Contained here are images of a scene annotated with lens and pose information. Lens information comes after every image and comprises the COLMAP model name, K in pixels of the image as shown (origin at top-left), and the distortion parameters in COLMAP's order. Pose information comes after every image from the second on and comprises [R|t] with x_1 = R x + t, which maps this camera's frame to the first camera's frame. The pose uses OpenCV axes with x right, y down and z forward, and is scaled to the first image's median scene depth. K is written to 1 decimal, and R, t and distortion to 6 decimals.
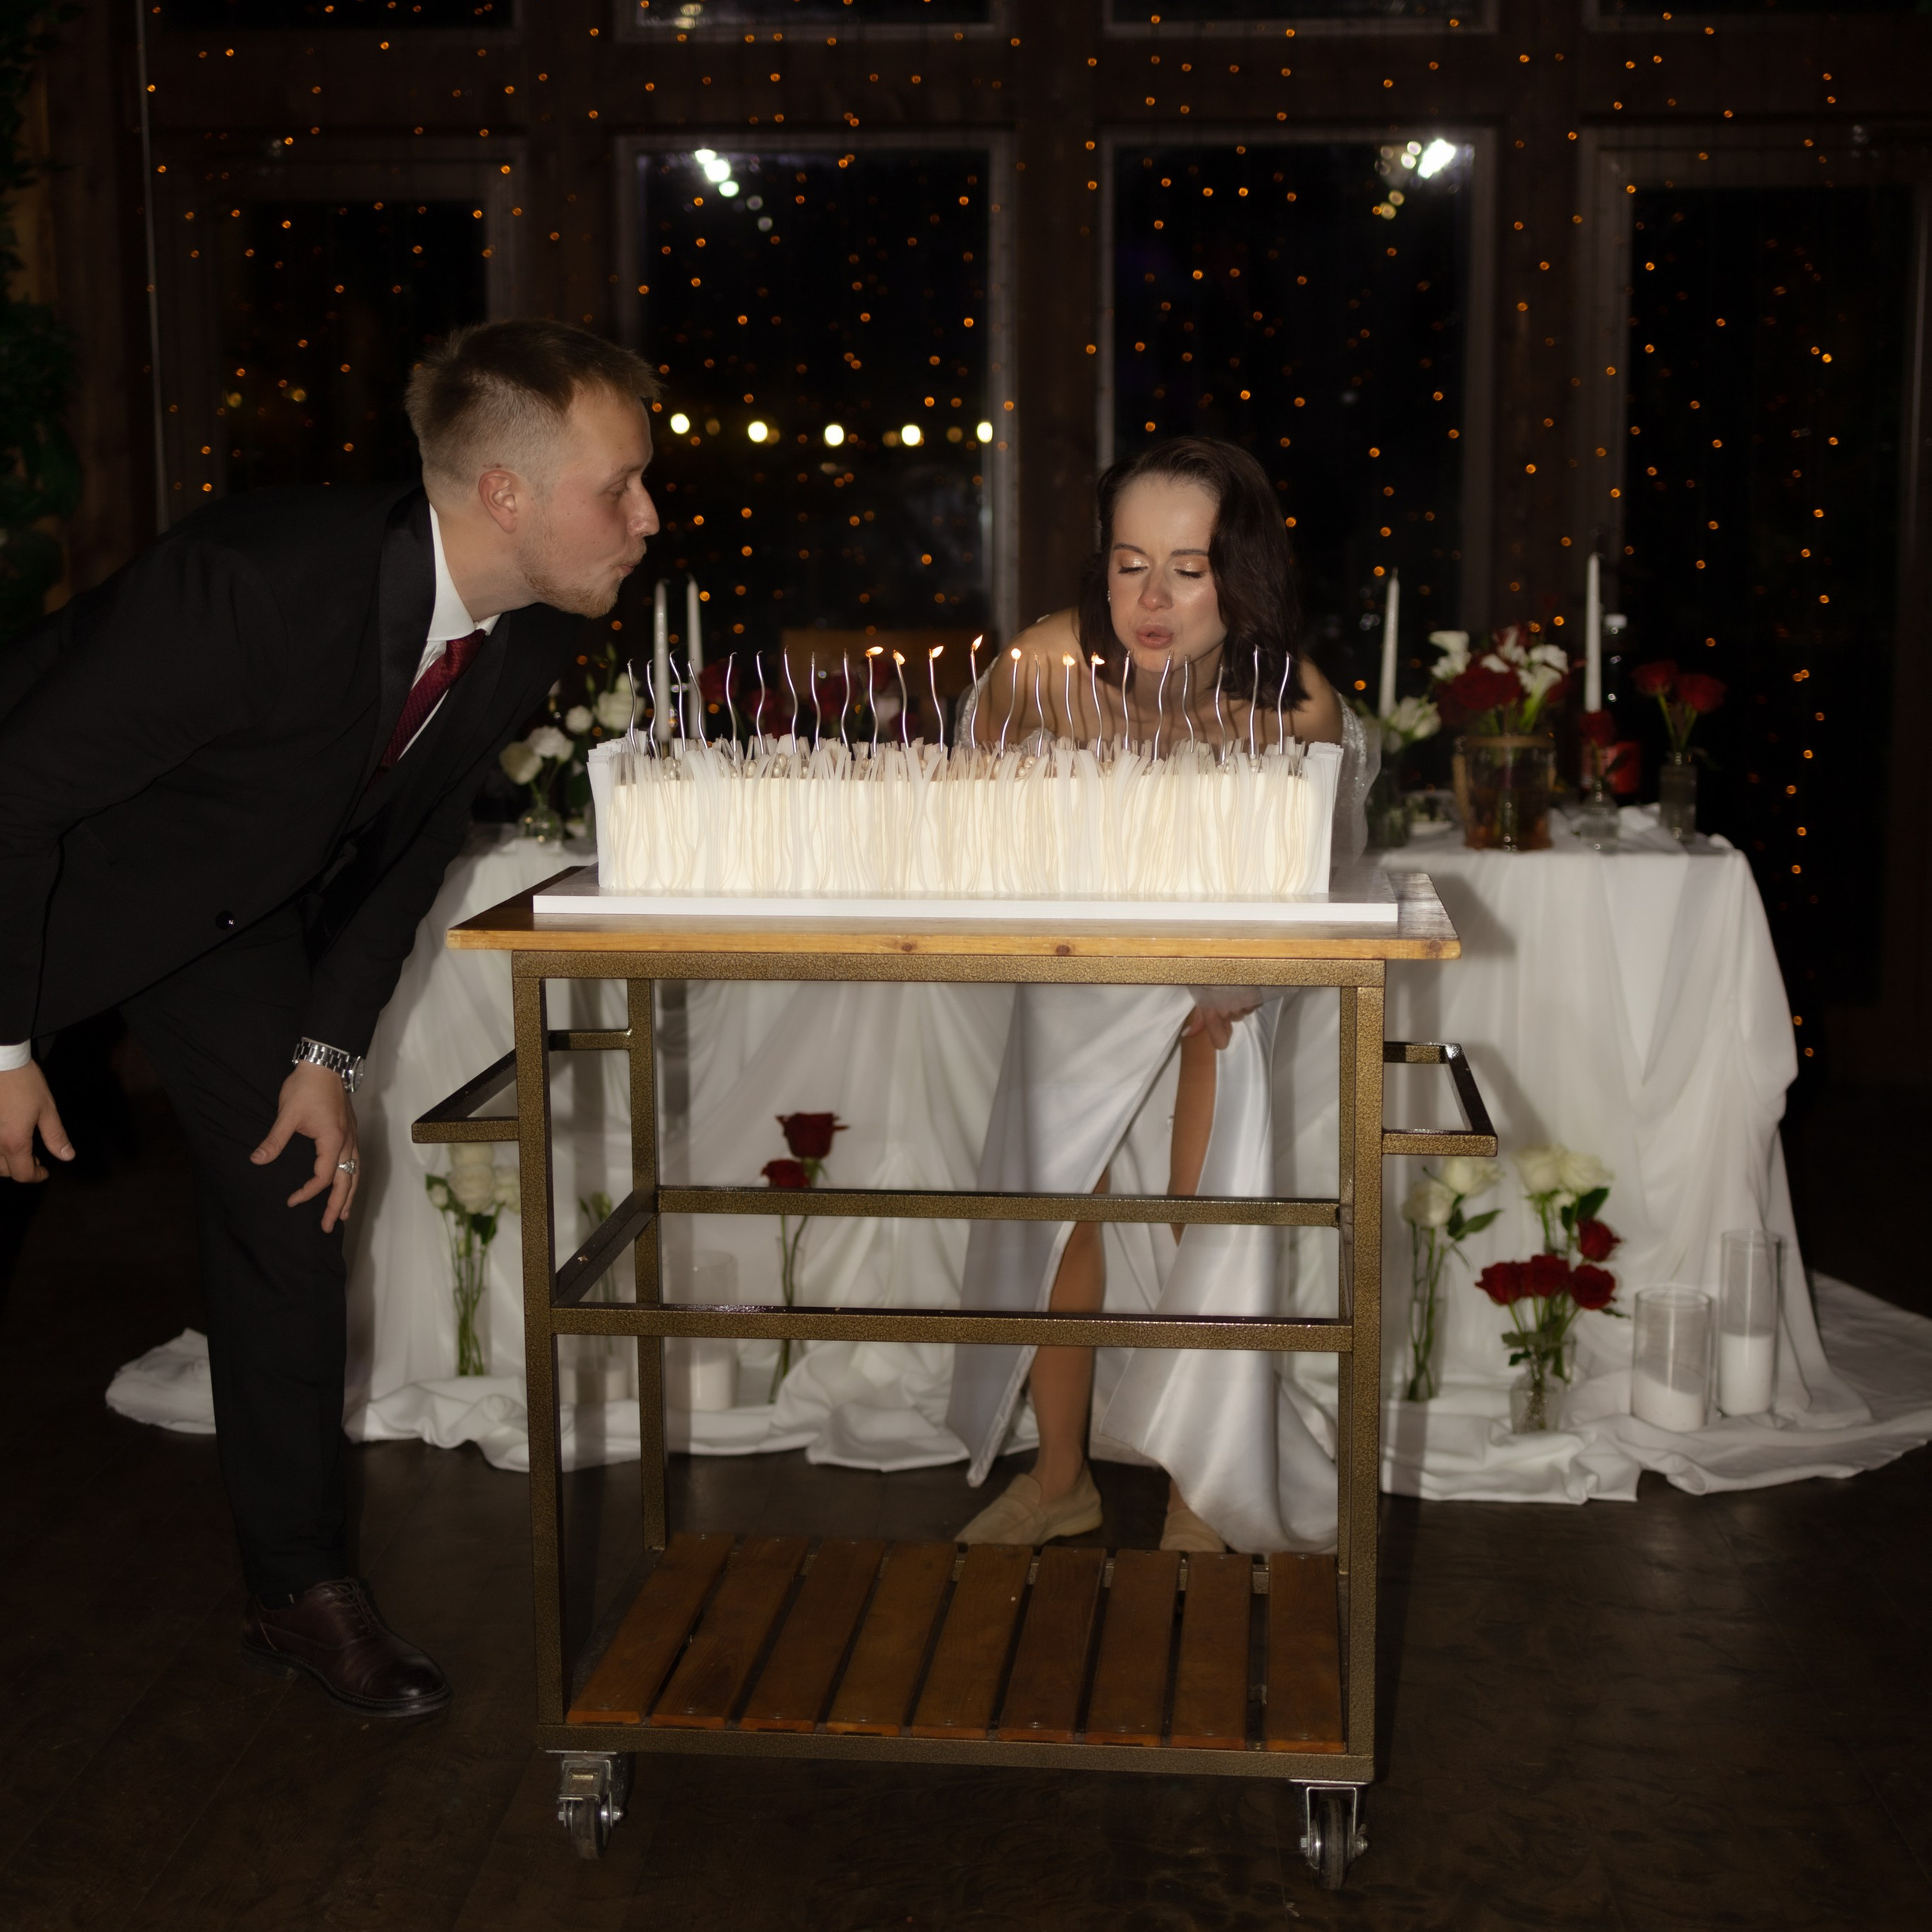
lens RADIAL K [[3325.2, 0, 950.5], [0, 3325.2, 923.8], [0, 0, 1]] dist [0.052712, 0.000000]
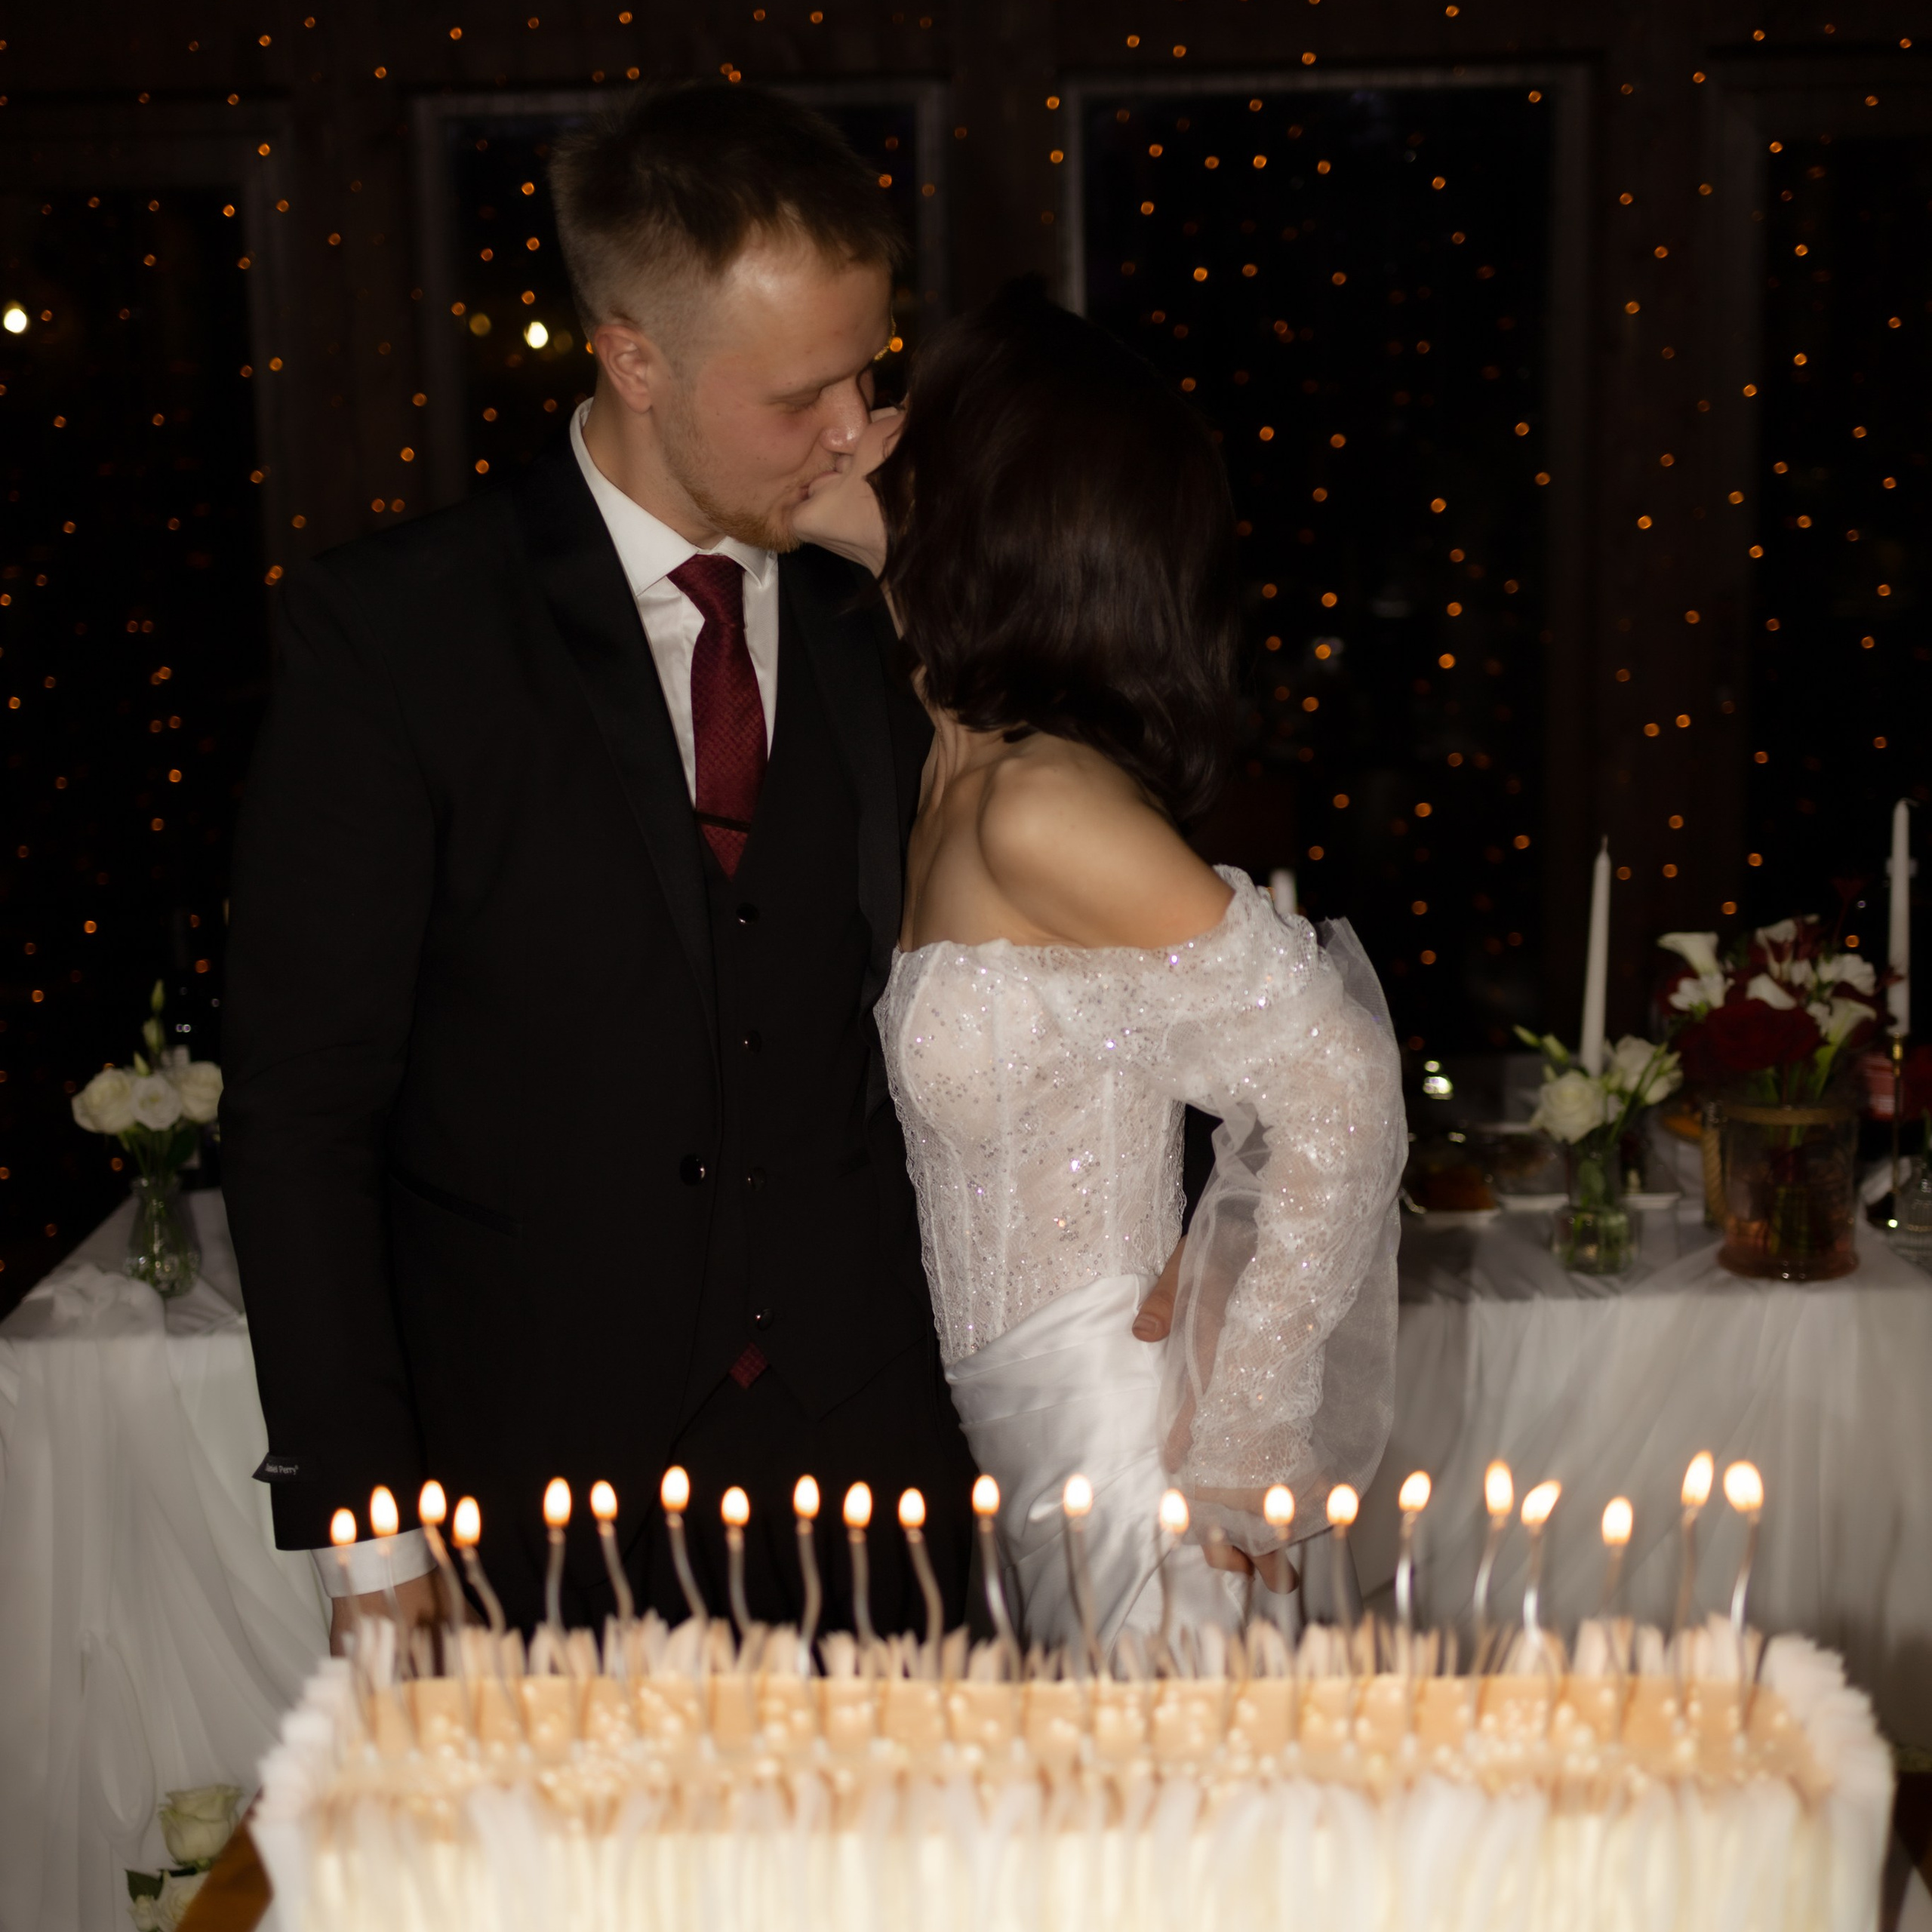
lens RADIAL K [[3325.2, 0, 953.4], [0, 3325.2, 950.9], [0, 0, 1]] dist [0.052712, 0.000000]
pose [[0.998994, -0.028925, 0.034273, -0.011352], [0.026977, 0.998067, 0.055988, -0.086525], [-0.035826, -0.055007, 0.997843, 0.246645]]
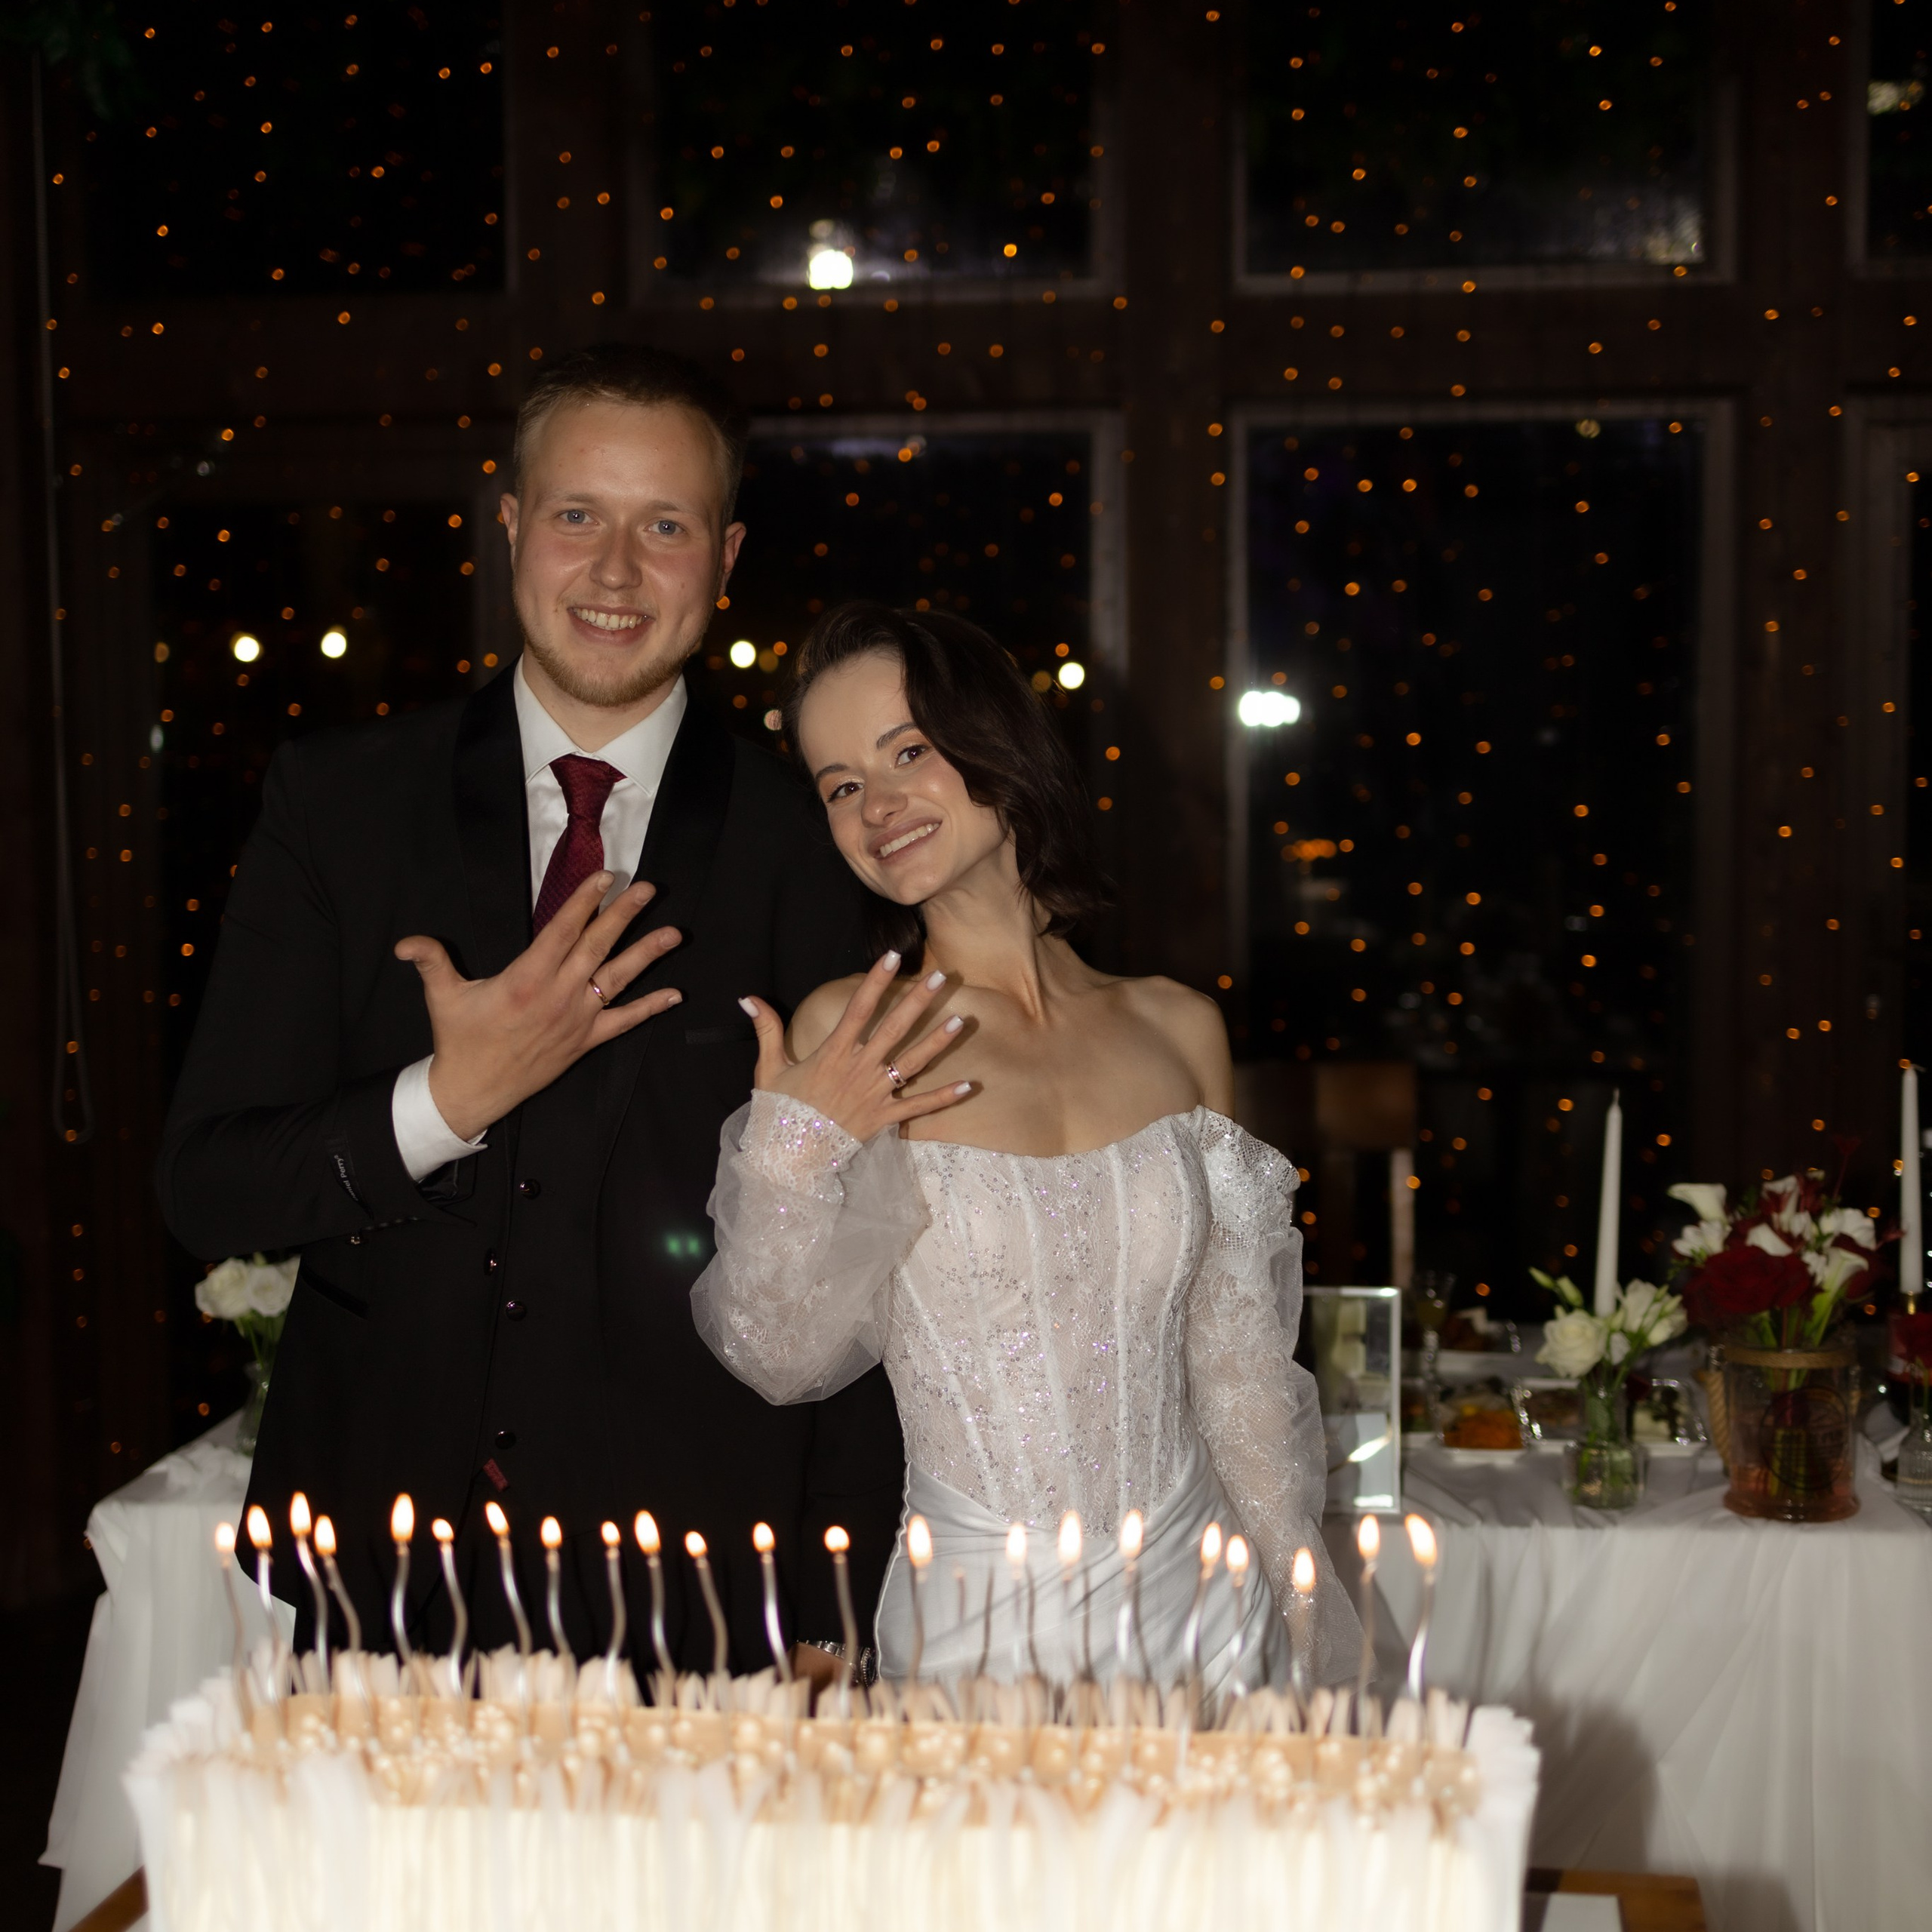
lens RADIAL K [[3325.2, 0, 904.3], [0, 3325.2, 929.5], [0, 0, 1]] dist [0.052712, 0.000000]
pose [[0.997329, 0.000001, -0.073034, 0.025944], [-0.003986, 0.998510, -0.054418, -0.070823], [0.072925, 0.054564, 0.995844, 0.210712]]
